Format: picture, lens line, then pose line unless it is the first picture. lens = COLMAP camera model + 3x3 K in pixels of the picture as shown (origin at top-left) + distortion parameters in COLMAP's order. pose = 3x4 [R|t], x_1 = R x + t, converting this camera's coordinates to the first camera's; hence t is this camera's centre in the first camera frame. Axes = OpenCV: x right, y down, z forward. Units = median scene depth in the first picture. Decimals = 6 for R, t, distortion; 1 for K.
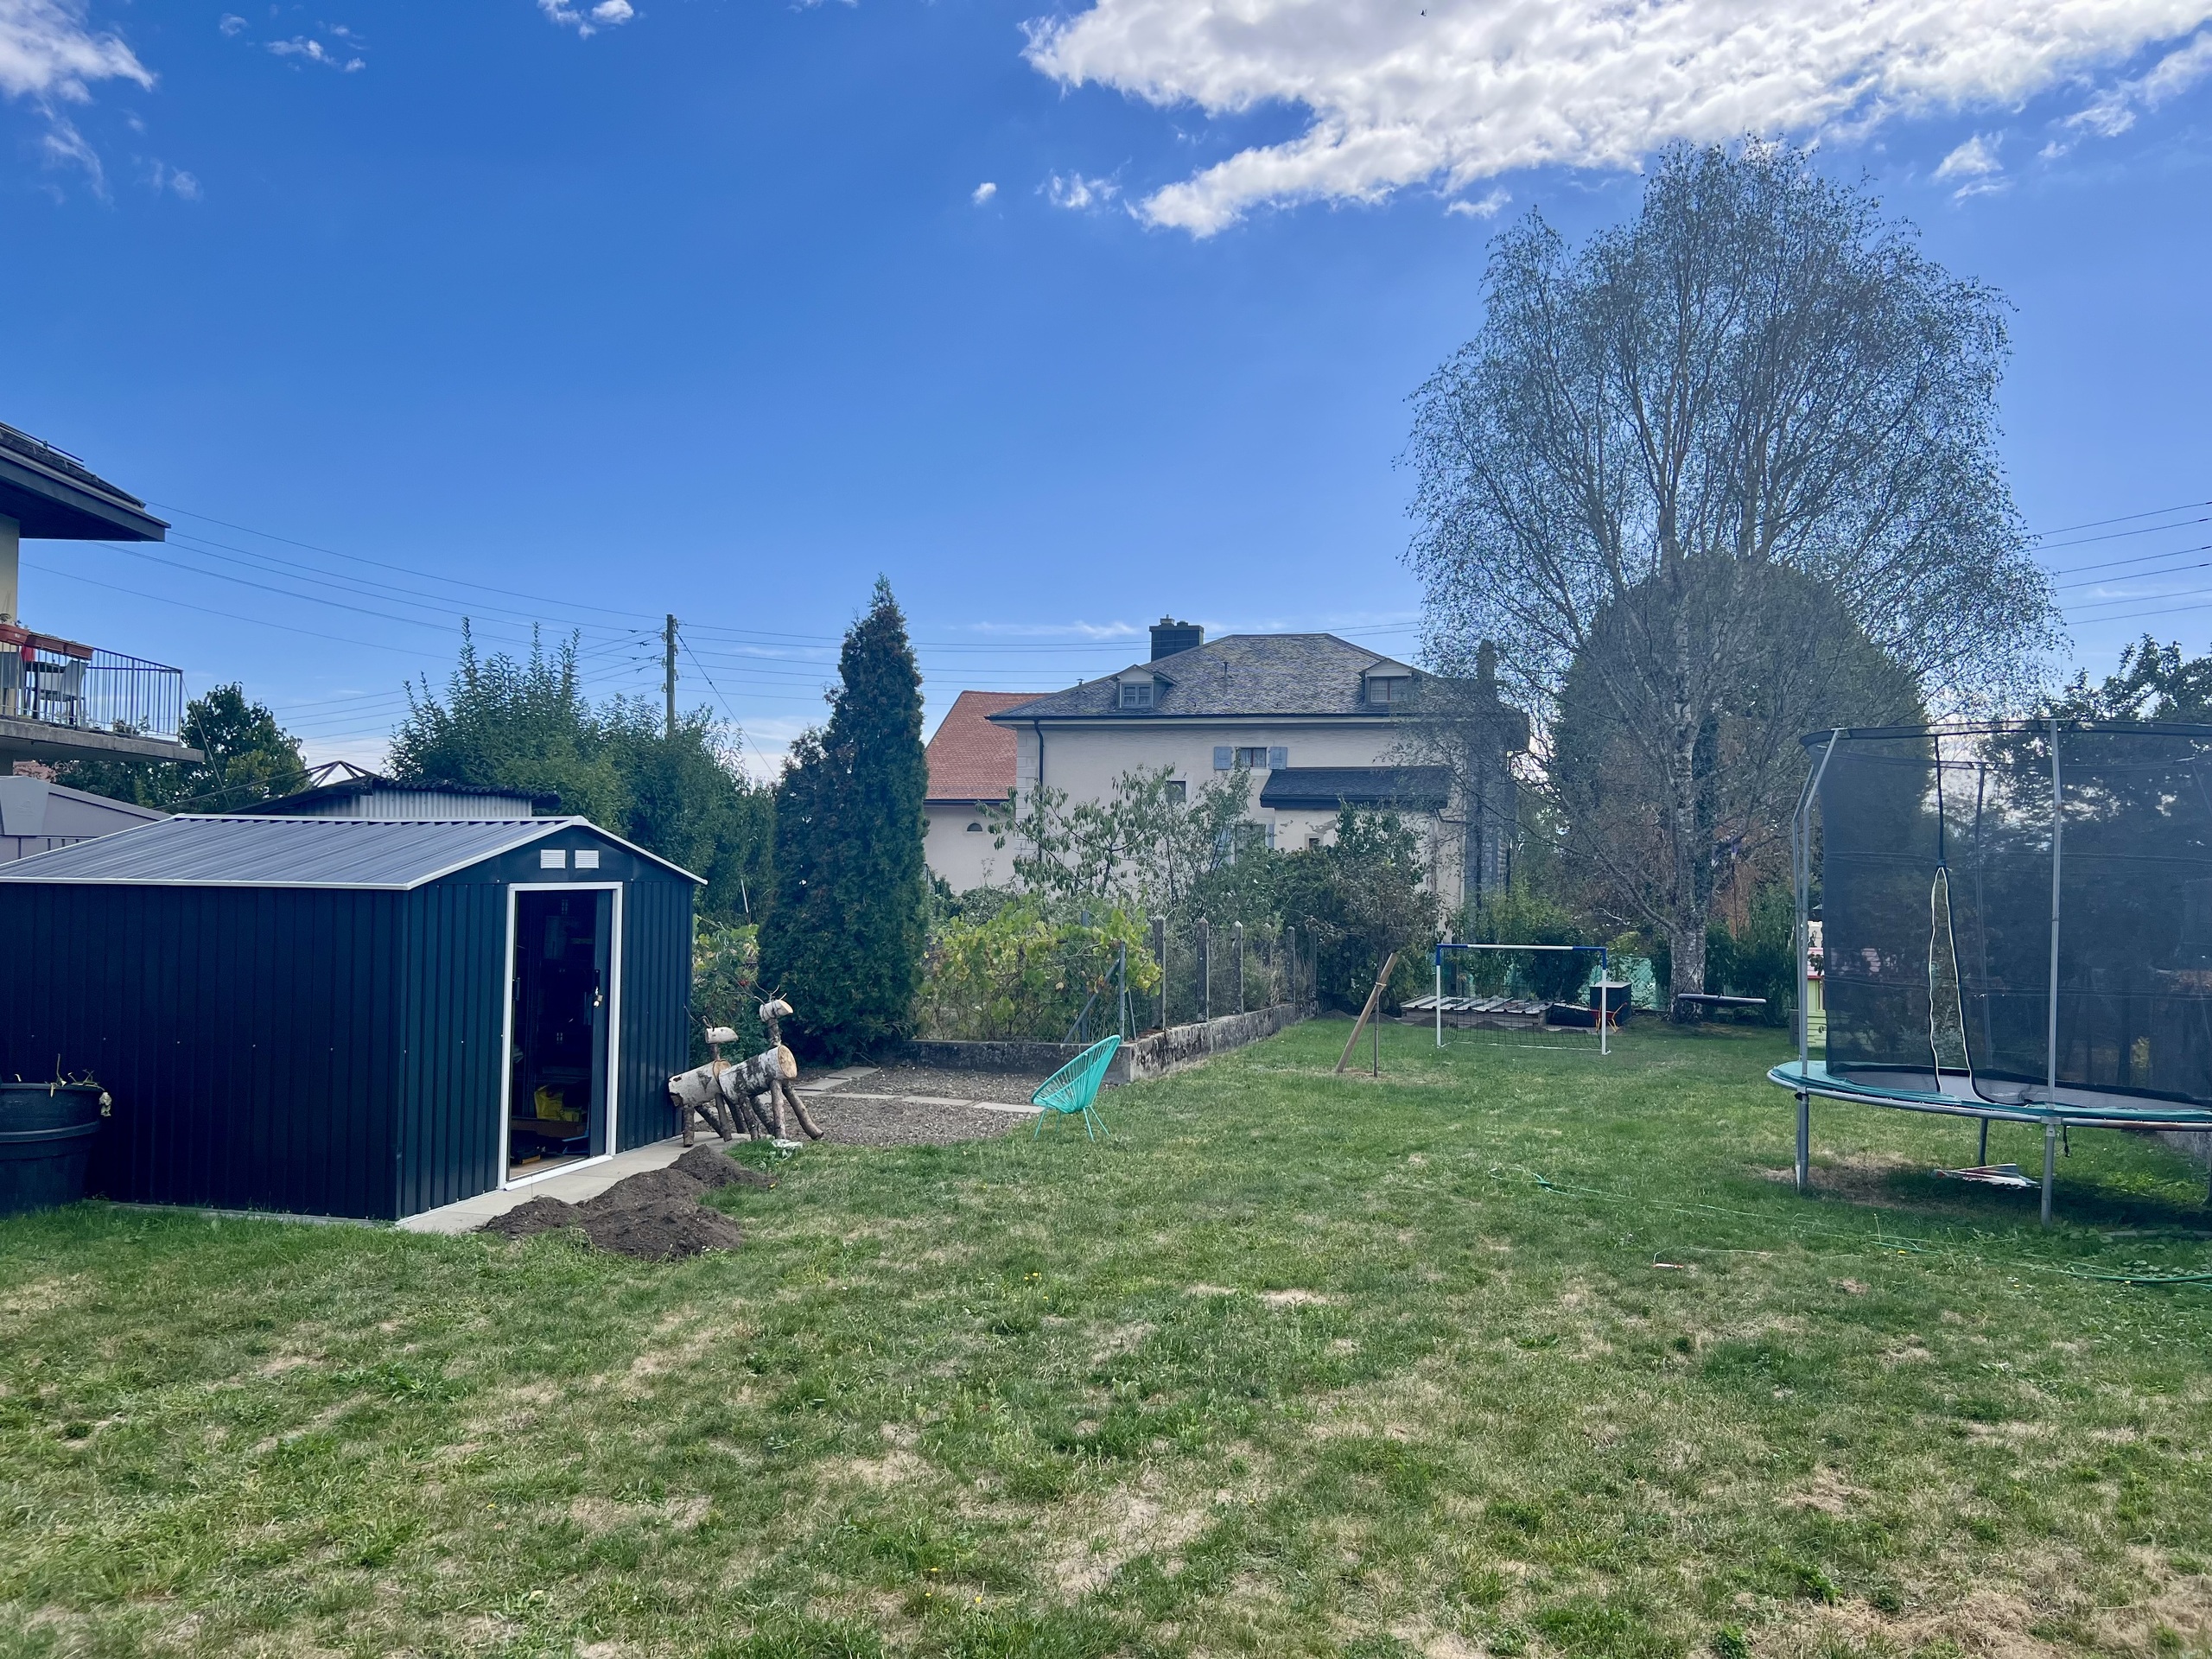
lens RADIAL K [[1676.2, 0, 1103.6], [0, 1676.2, 828.8], [0, 0, 1]] dist [0.013838, -0.000676]
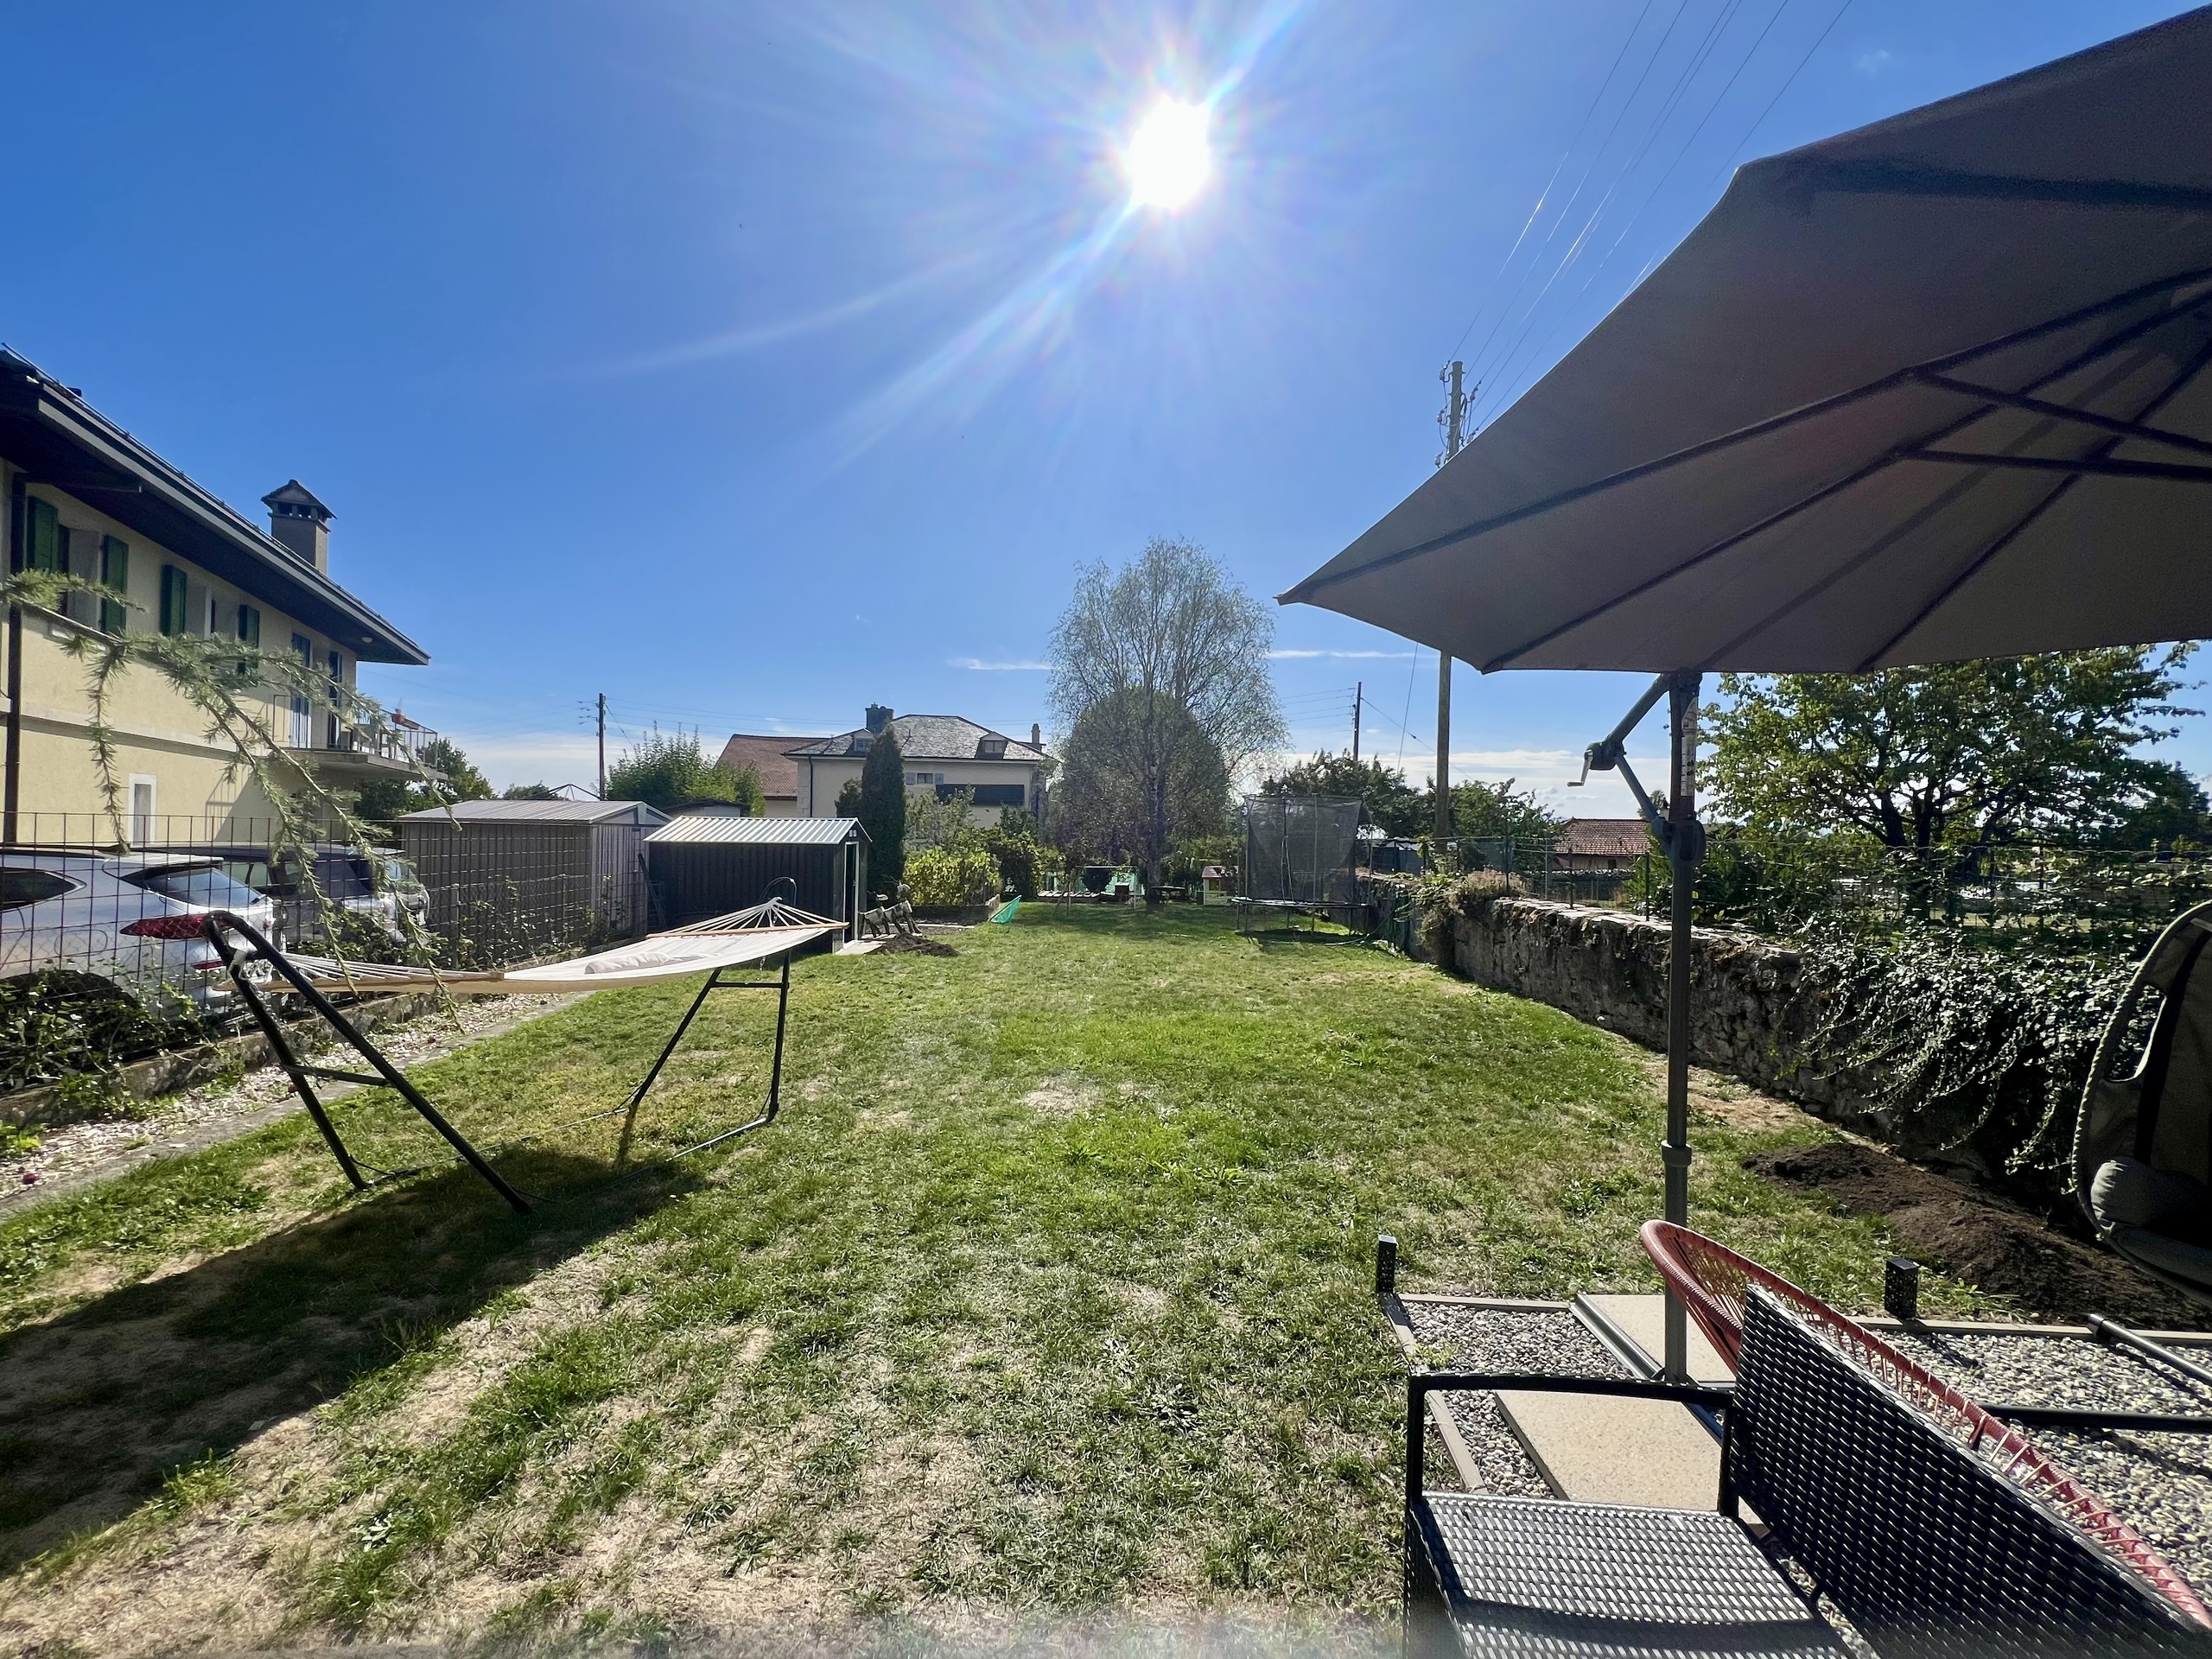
lens RADIAL K [[883.3, 0, 1109.0], [0, 883.3, 834.0], [0, 0, 1]] dist [0.000144, 0.000009]
pose [[0.945095, -0.001522, 0.326793, -0.130671], [-0.006505, 0.999703, 0.023470, -0.006575], [-0.326732, -0.024307, 0.944804, -0.180136]]
